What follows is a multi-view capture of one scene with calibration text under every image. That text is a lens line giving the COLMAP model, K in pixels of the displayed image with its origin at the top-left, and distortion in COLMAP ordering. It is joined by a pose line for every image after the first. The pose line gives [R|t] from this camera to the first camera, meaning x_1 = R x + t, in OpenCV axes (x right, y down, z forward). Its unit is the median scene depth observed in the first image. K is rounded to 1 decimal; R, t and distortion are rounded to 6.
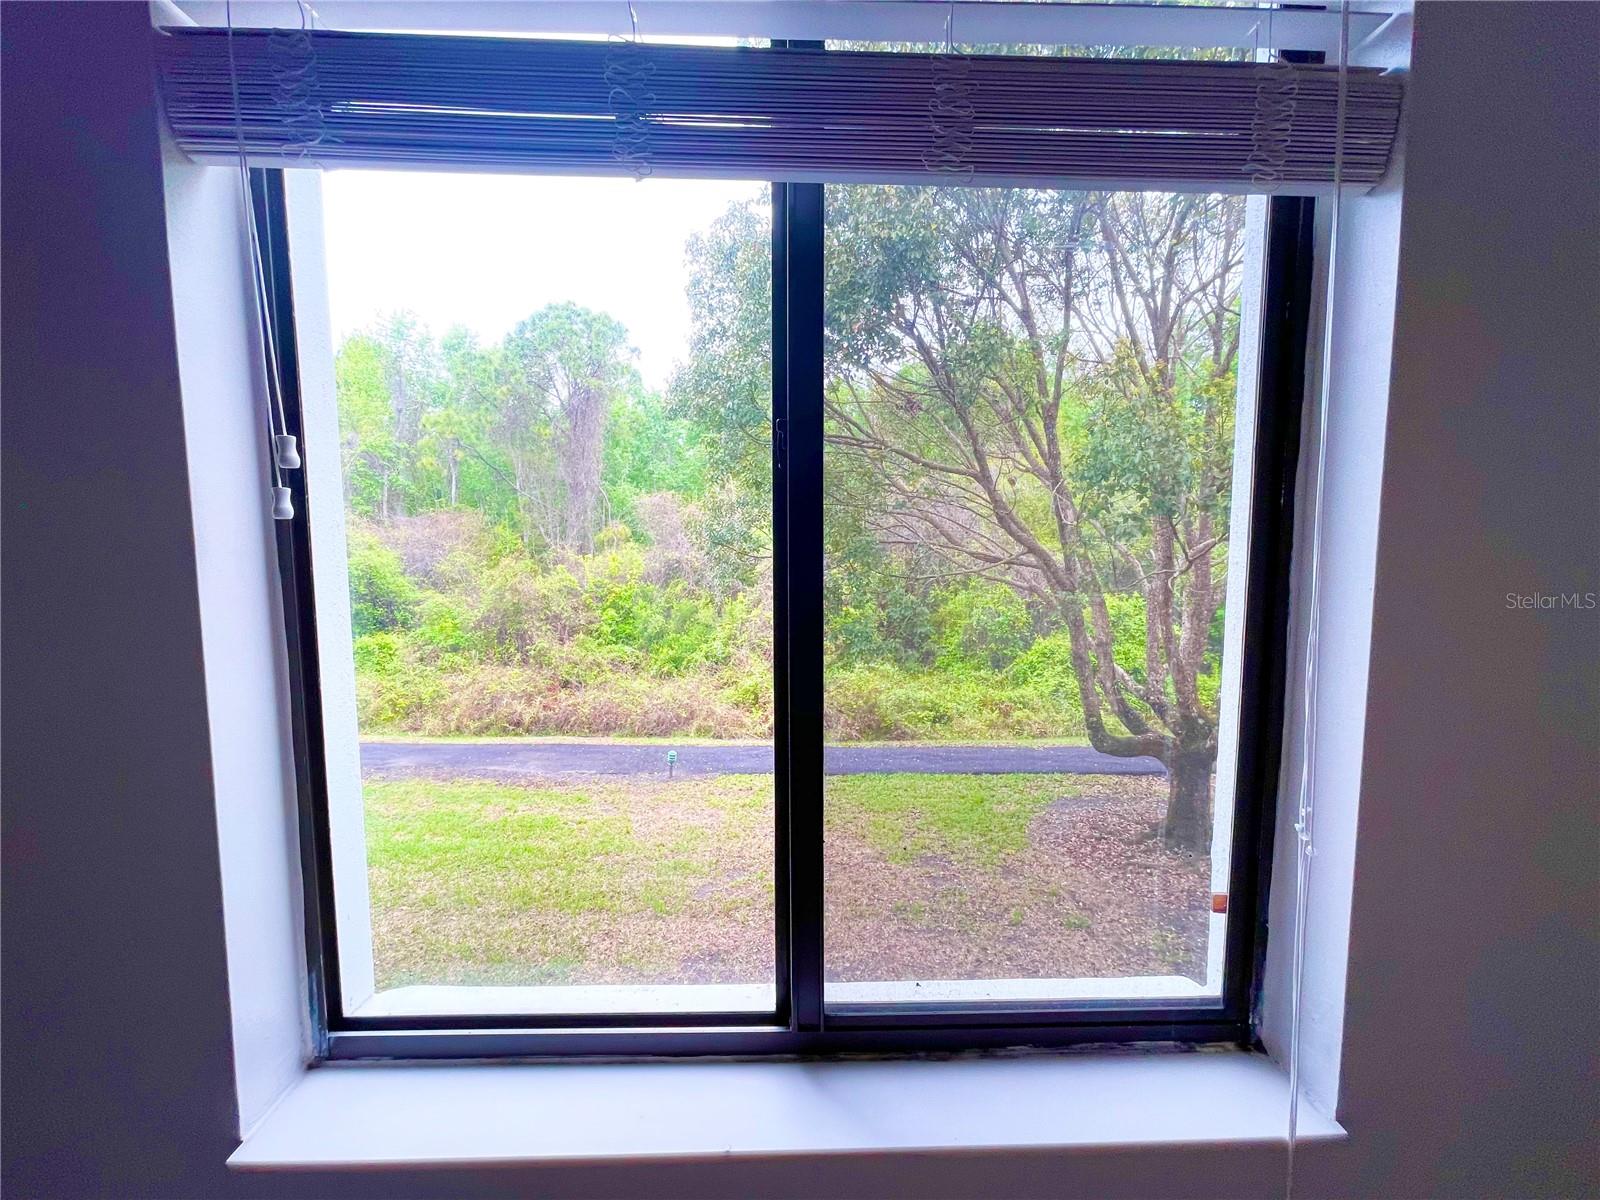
lens RADIAL K [[639.6, 0, 795.5], [0, 639.6, 603.4], [0, 0, 1]] dist [0.000044, -0.000288]
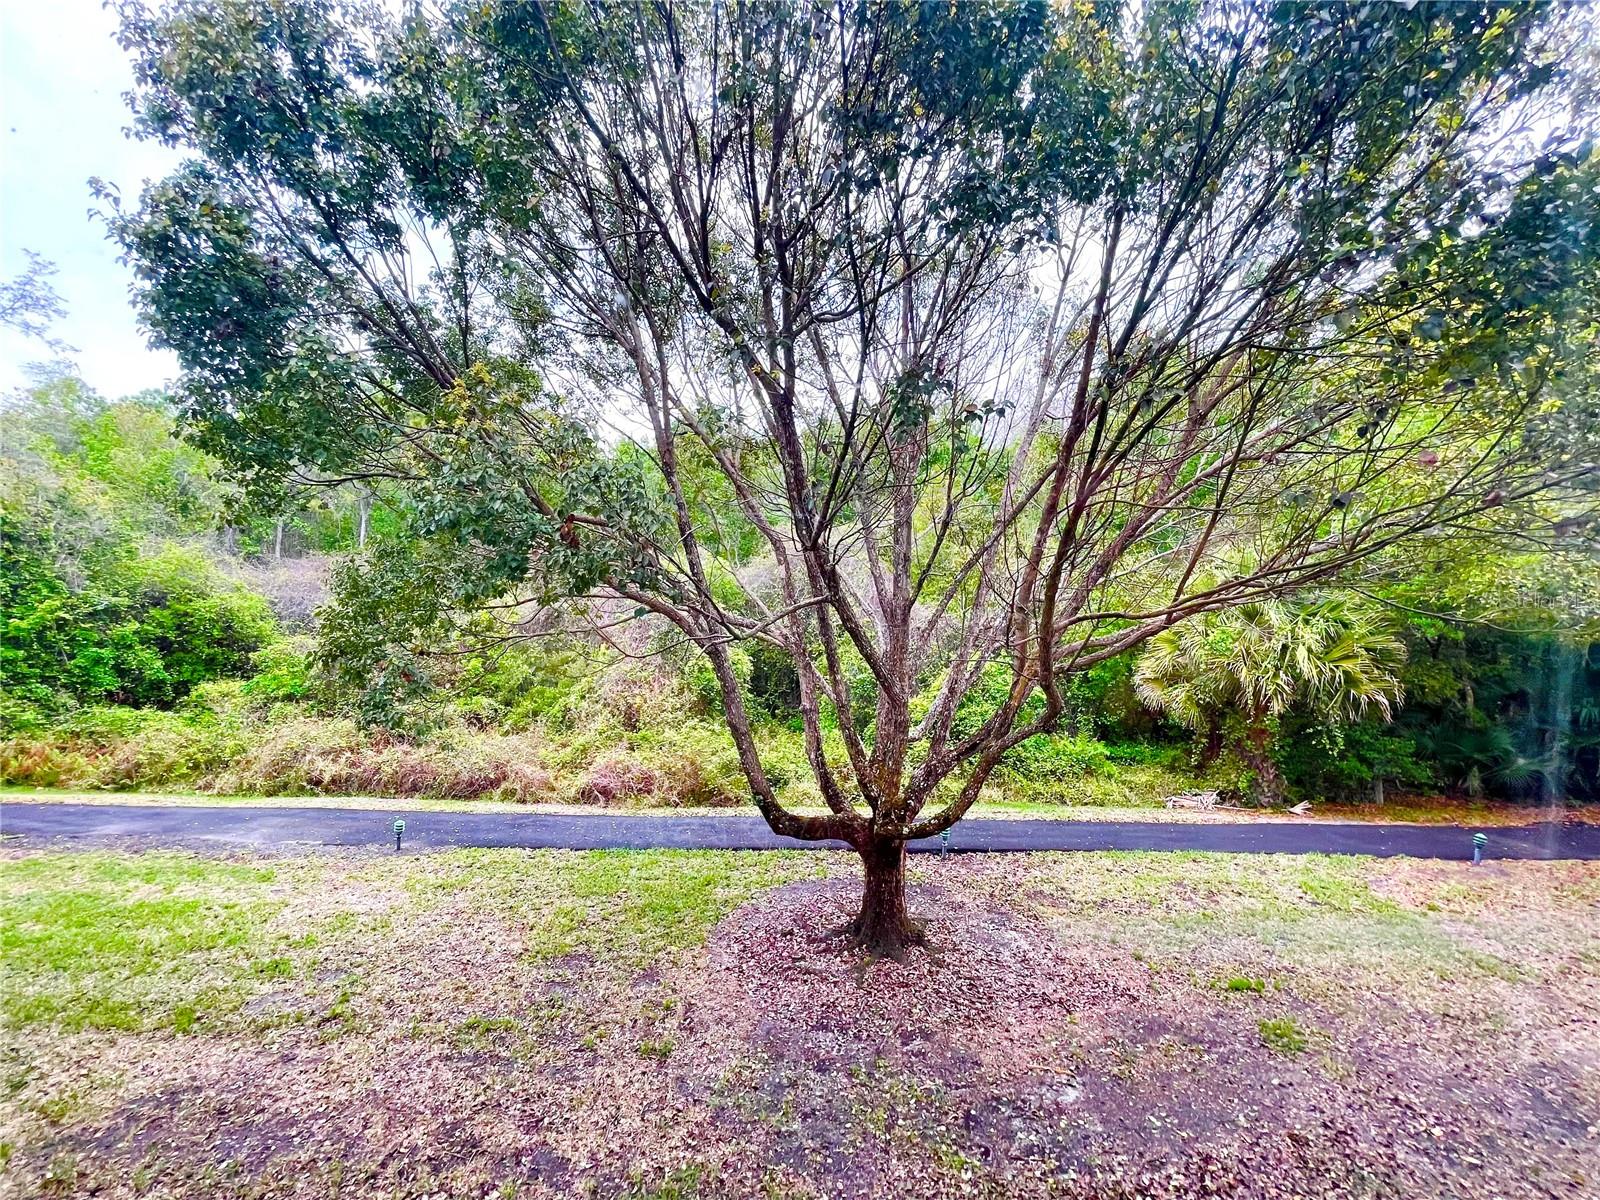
lens RADIAL K [[644.1, 0, 793.5], [0, 644.1, 604.1], [0, 0, 1]] dist [-0.003575, 0.000238]
pose [[0.999613, 0.017351, 0.021728, 0.228808], [-0.015667, 0.997030, -0.075399, -0.010021], [-0.022972, 0.075030, 0.996917, 0.040120]]
